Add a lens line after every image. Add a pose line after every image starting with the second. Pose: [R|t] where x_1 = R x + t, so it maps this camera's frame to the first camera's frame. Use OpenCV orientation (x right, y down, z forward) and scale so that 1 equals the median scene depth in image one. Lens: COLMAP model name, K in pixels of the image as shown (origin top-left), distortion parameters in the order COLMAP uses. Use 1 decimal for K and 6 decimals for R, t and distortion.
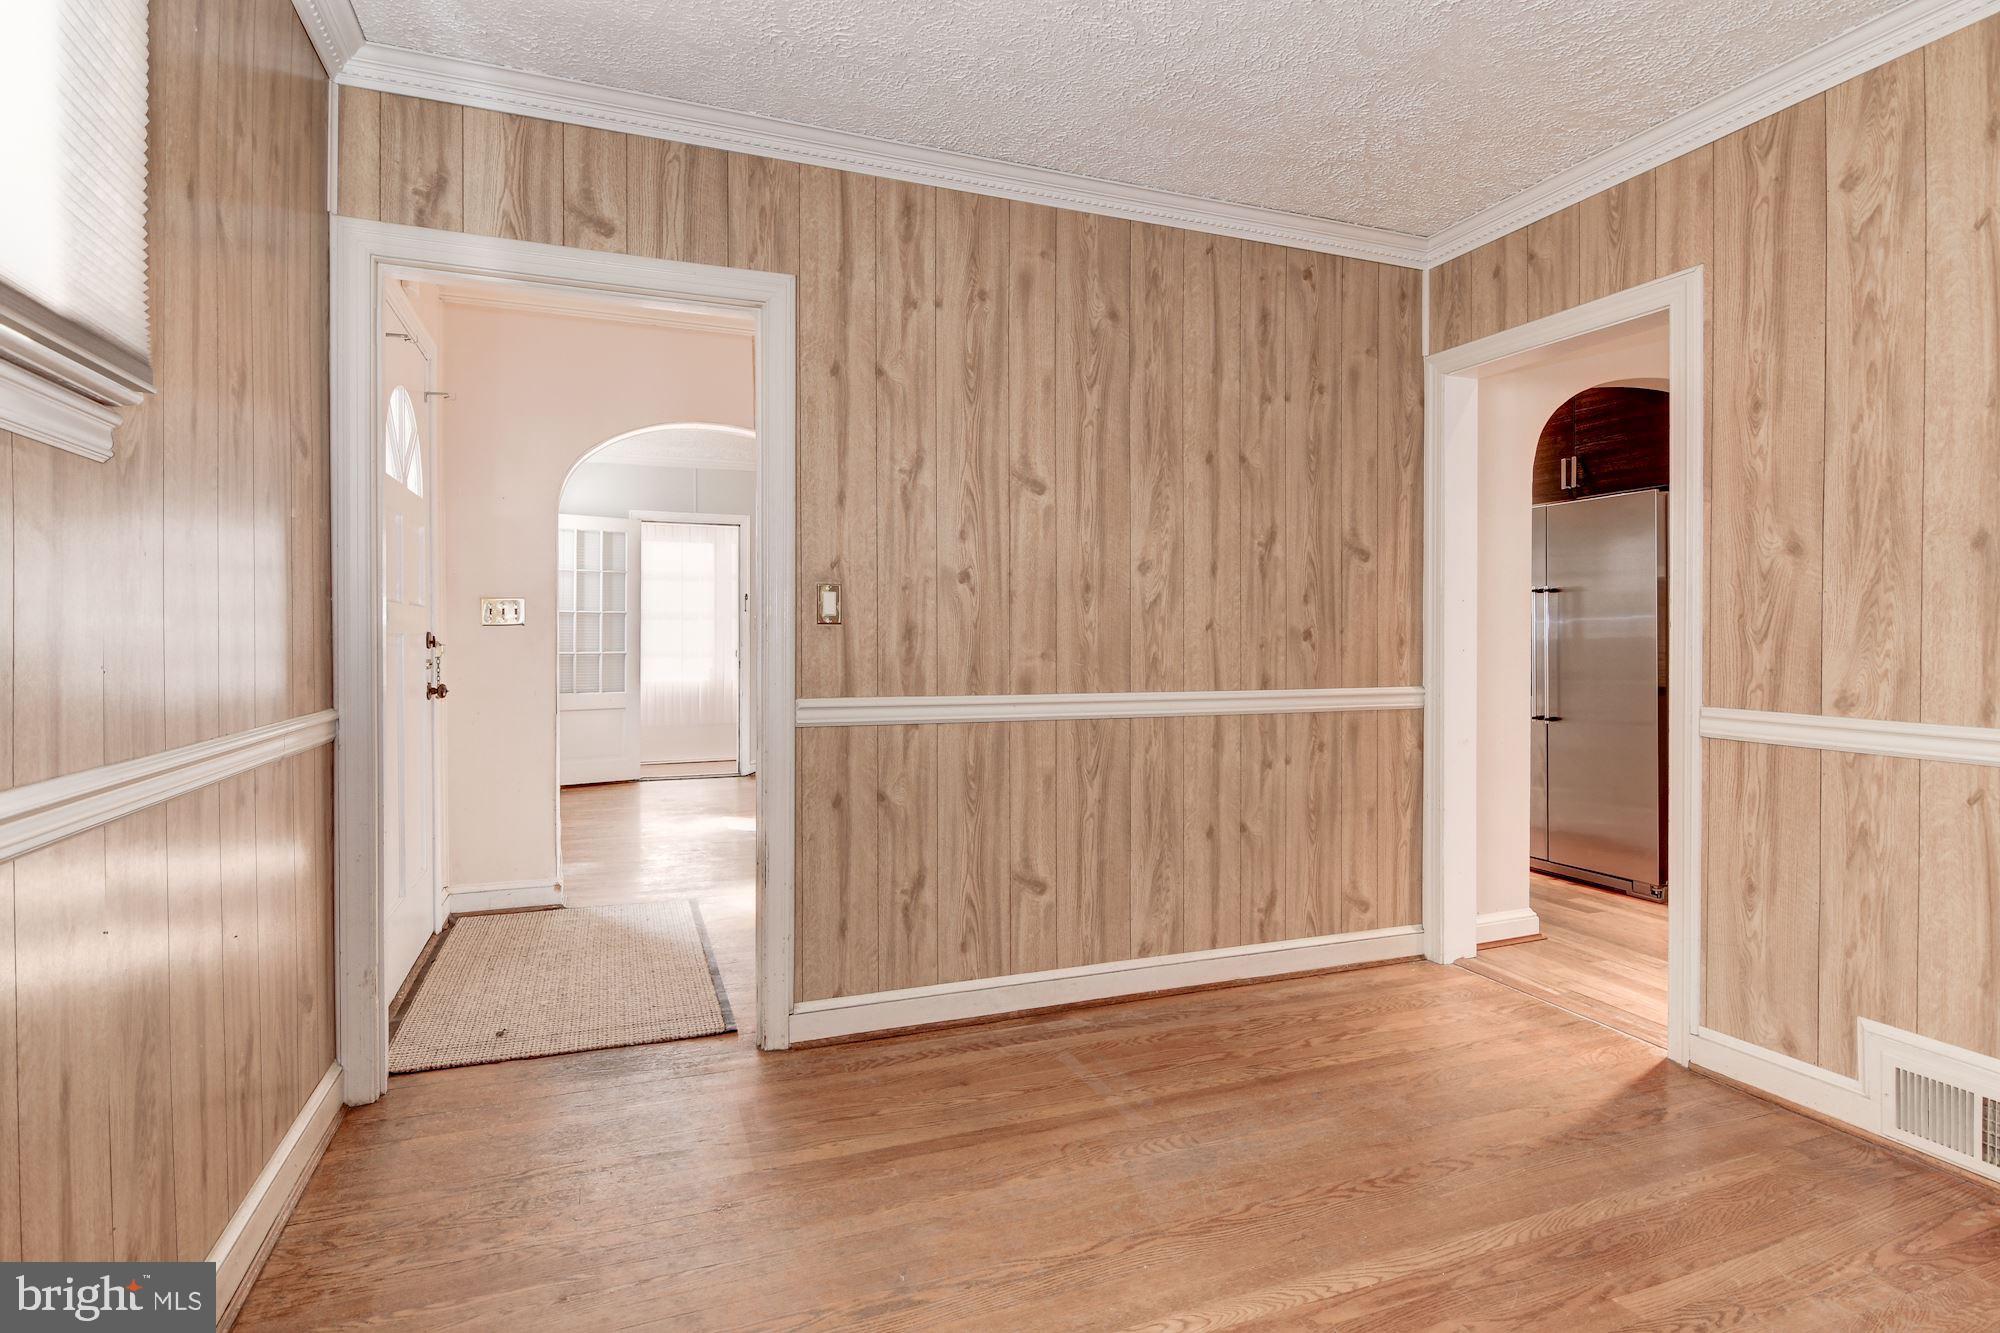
lens RADIAL K [[994.9, 0, 1006.3], [0, 994.9, 636.1], [0, 0, 1]] dist [0.006463, -0.006714]
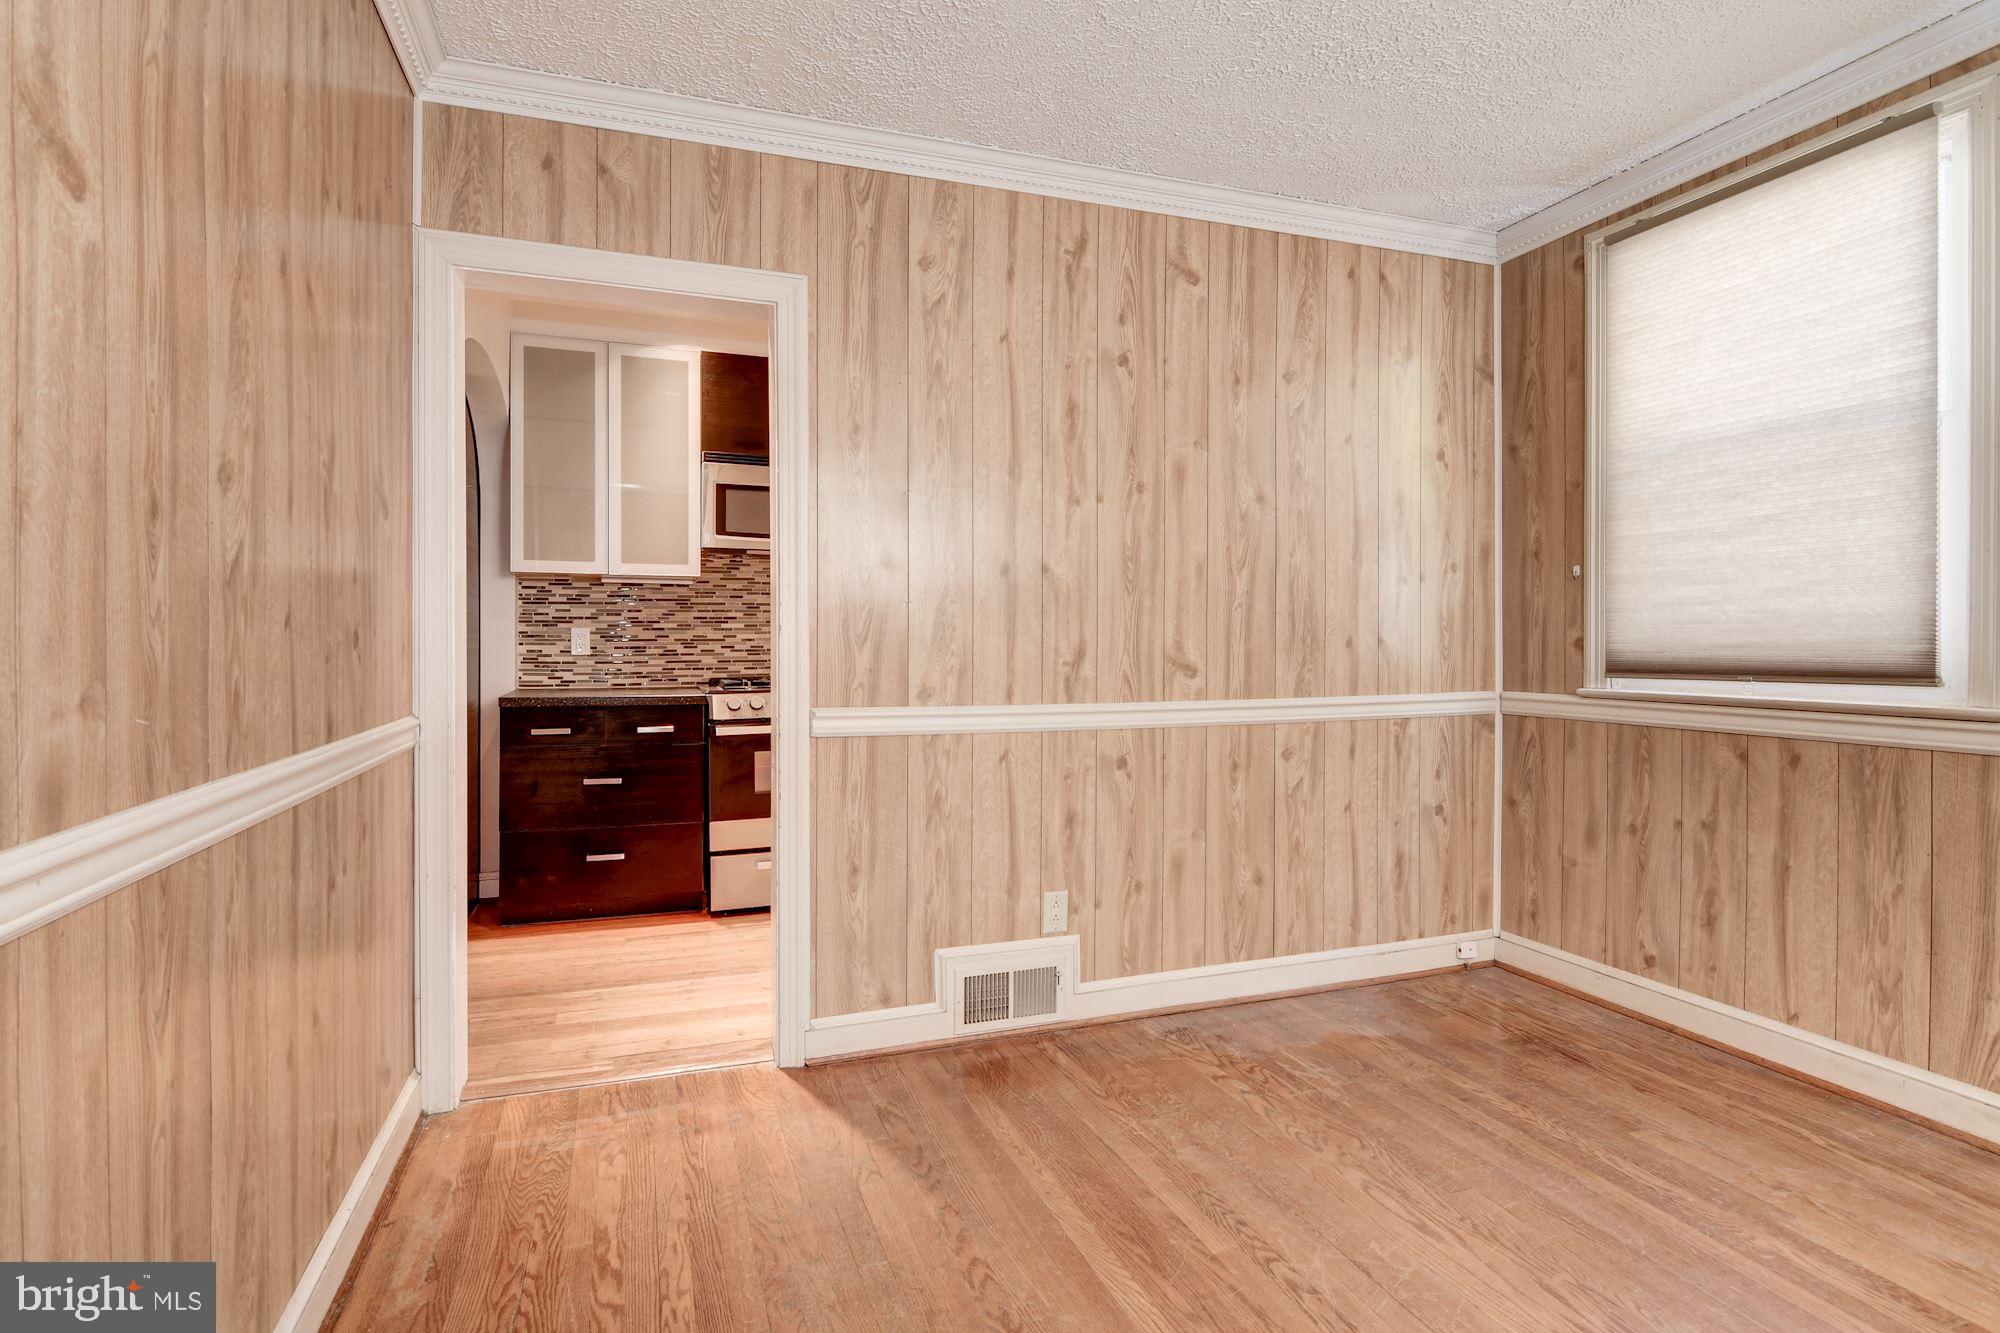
lens RADIAL K [[994.9, 0, 919.9], [0, 994.9, 642.9], [0, 0, 1]] dist [0.006463, -0.006714]
pose [[0.045827, -0.005848, 0.998932, -0.327479], [0.001599, 0.999982, 0.005781, -0.002064], [-0.998948, 0.001333, 0.045836, 0.861165]]
